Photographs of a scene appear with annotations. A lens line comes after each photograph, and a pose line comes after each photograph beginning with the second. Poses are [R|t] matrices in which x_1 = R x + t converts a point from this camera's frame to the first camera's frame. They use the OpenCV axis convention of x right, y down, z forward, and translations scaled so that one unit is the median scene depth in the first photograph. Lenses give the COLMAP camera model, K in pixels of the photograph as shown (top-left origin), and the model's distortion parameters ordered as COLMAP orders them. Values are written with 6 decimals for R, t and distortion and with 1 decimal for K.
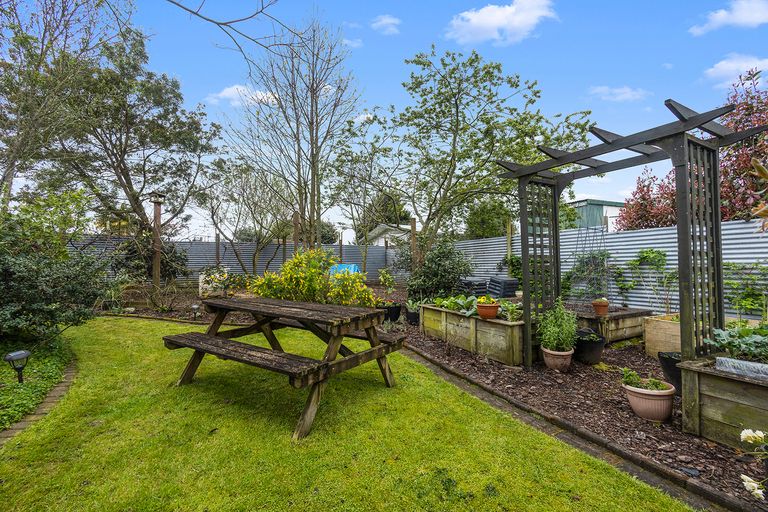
lens RADIAL K [[330.4, 0, 383.2], [0, 330.4, 257.2], [0, 0, 1]] dist [0.001255, -0.000273]
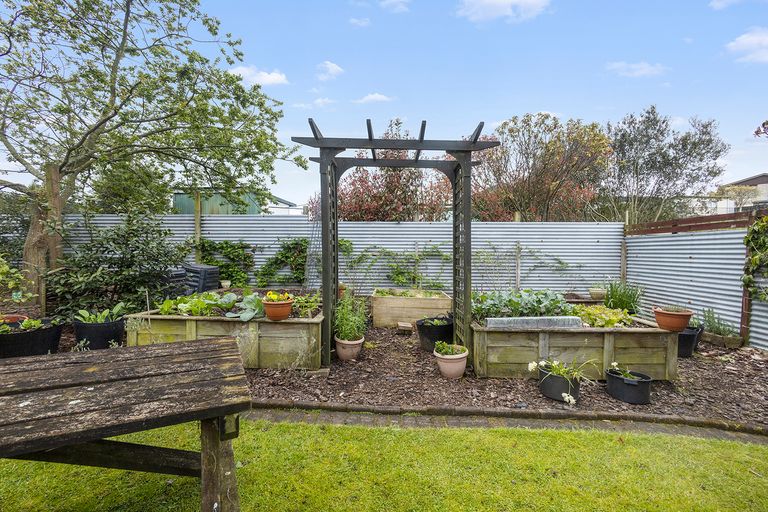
lens RADIAL K [[330.4, 0, 383.7], [0, 330.4, 255.7], [0, 0, 1]] dist [0.001255, -0.000273]
pose [[0.465355, -0.003814, 0.885116, -0.319165], [-0.035255, 0.999117, 0.022841, 0.010890], [-0.884422, -0.041834, 0.464810, 0.522606]]
